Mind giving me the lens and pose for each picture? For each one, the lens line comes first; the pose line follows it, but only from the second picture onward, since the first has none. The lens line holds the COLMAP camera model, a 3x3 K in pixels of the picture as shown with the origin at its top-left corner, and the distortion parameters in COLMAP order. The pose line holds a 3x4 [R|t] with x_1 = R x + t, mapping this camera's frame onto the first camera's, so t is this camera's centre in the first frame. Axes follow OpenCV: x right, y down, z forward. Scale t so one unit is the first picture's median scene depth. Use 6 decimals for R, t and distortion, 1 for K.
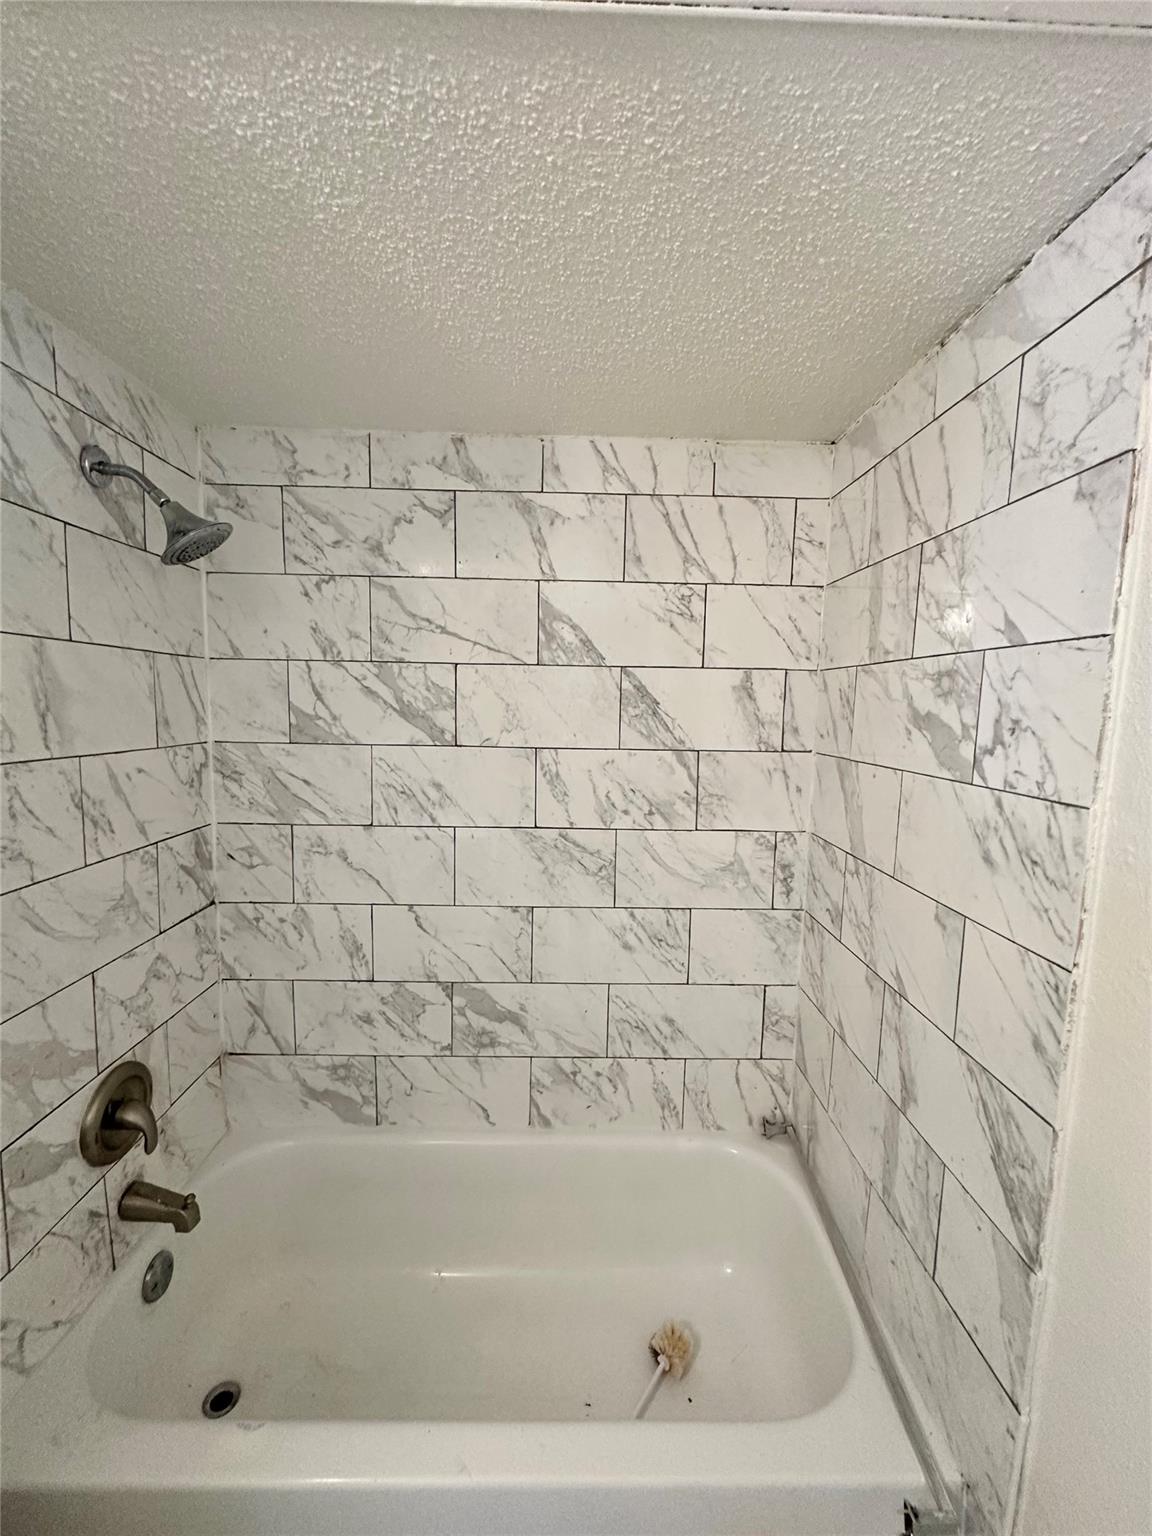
lens RADIAL K [[615.3, 0, 579.6], [0, 615.3, 765.4], [0, 0, 1]] dist [-0.001805, 0.000697]
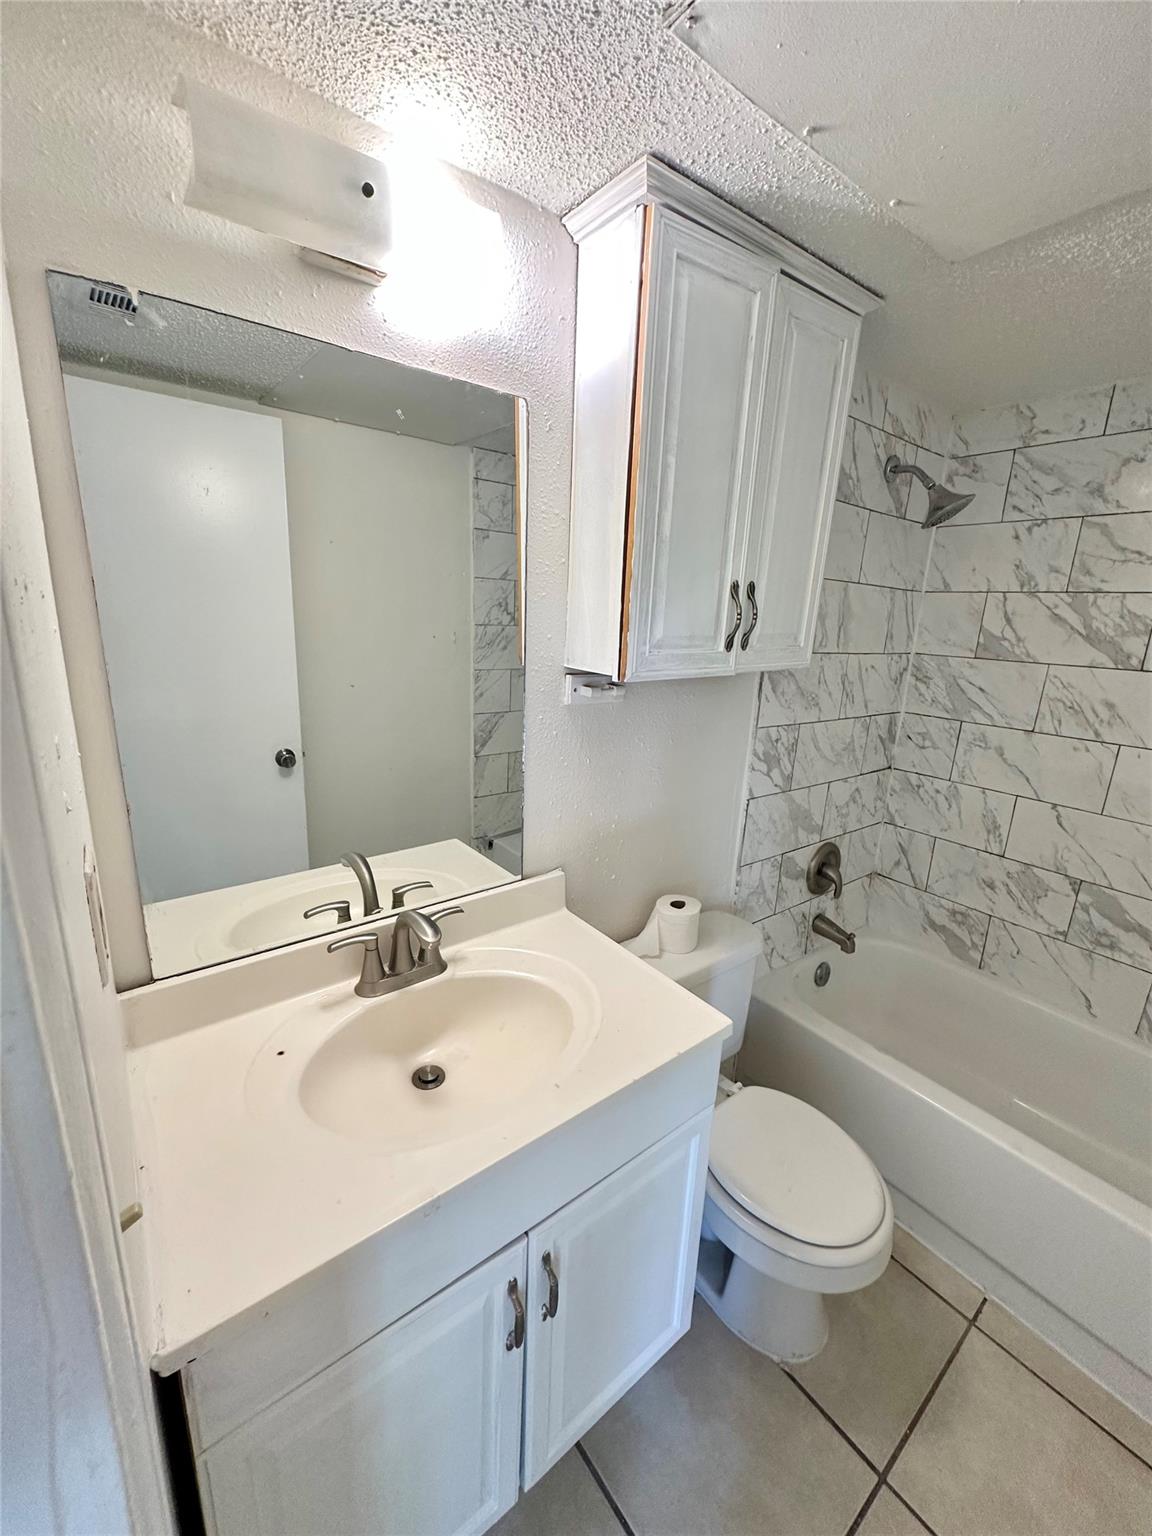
lens RADIAL K [[617.0, 0, 579.7], [0, 617.0, 765.7], [0, 0, 1]] dist [-0.001119, 0.000457]
pose [[0.591658, 0.202134, -0.780438, 0.095693], [-0.116526, 0.979334, 0.165308, 0.068092], [0.797724, -0.006864, 0.602984, -0.446540]]
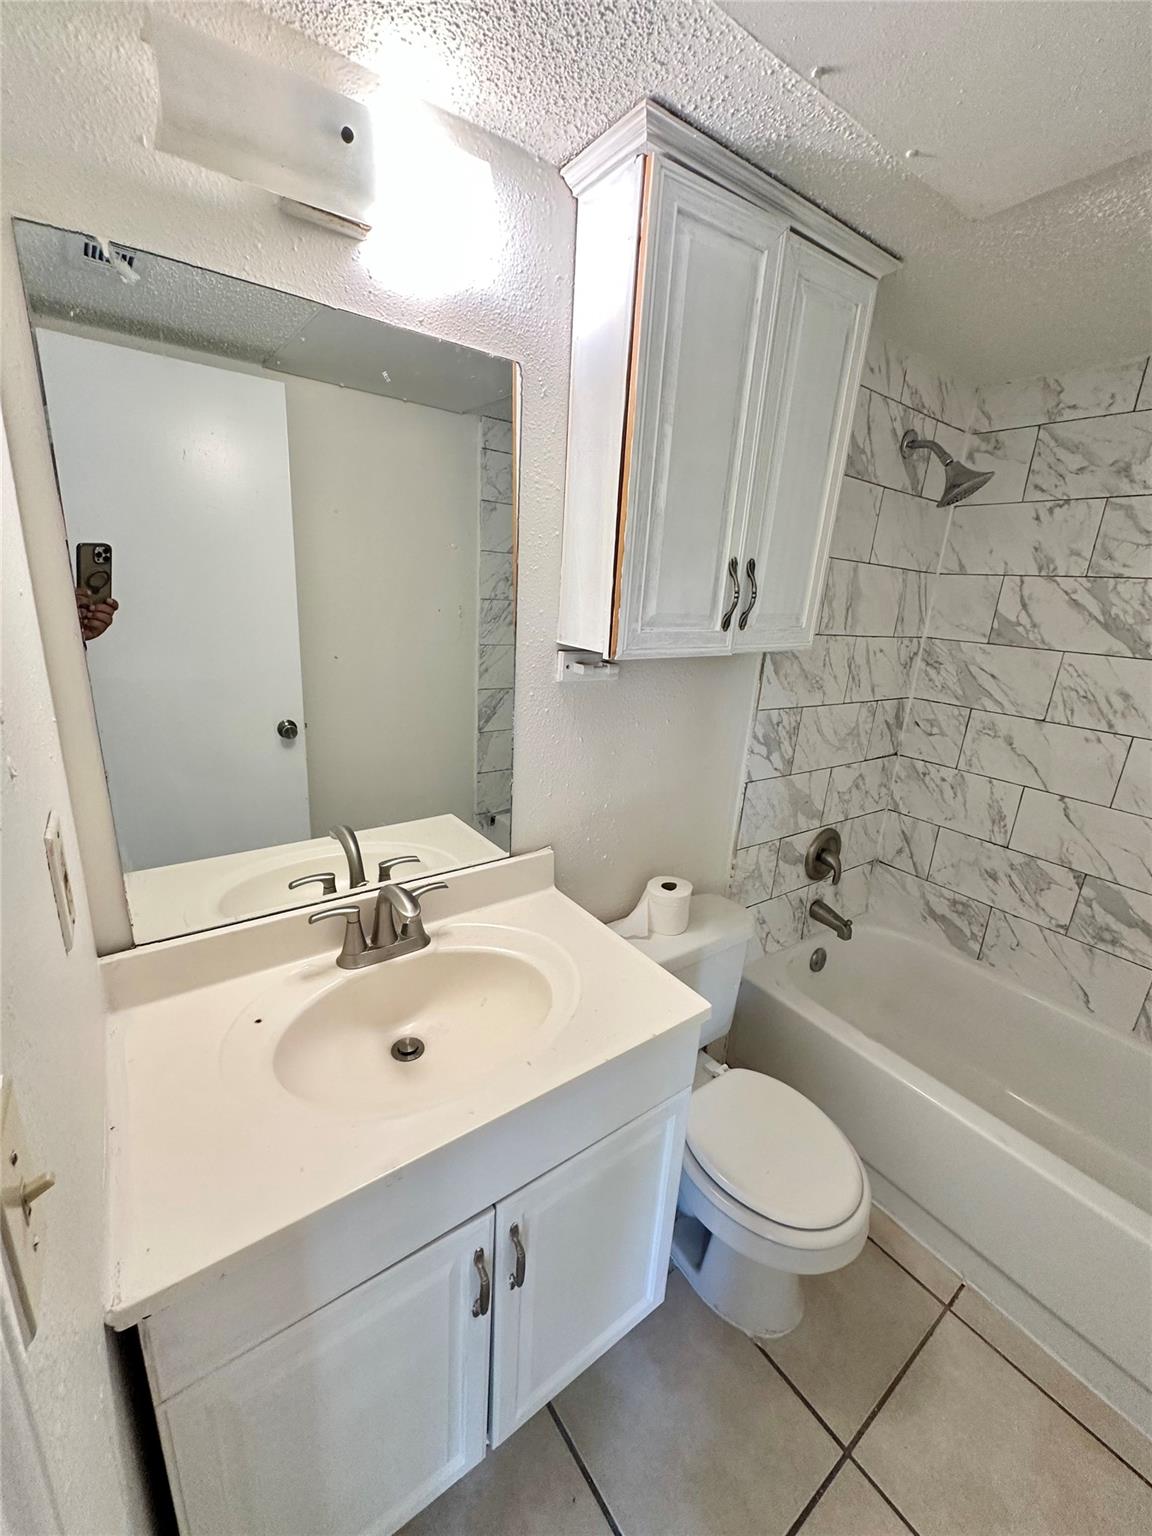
lens RADIAL K [[617.0, 0, 579.7], [0, 617.0, 765.7], [0, 0, 1]] dist [-0.001119, 0.000457]
pose [[0.568590, 0.244565, -0.785426, 0.106056], [-0.137596, 0.969608, 0.202306, 0.065649], [0.811032, -0.006958, 0.584961, -0.415264]]
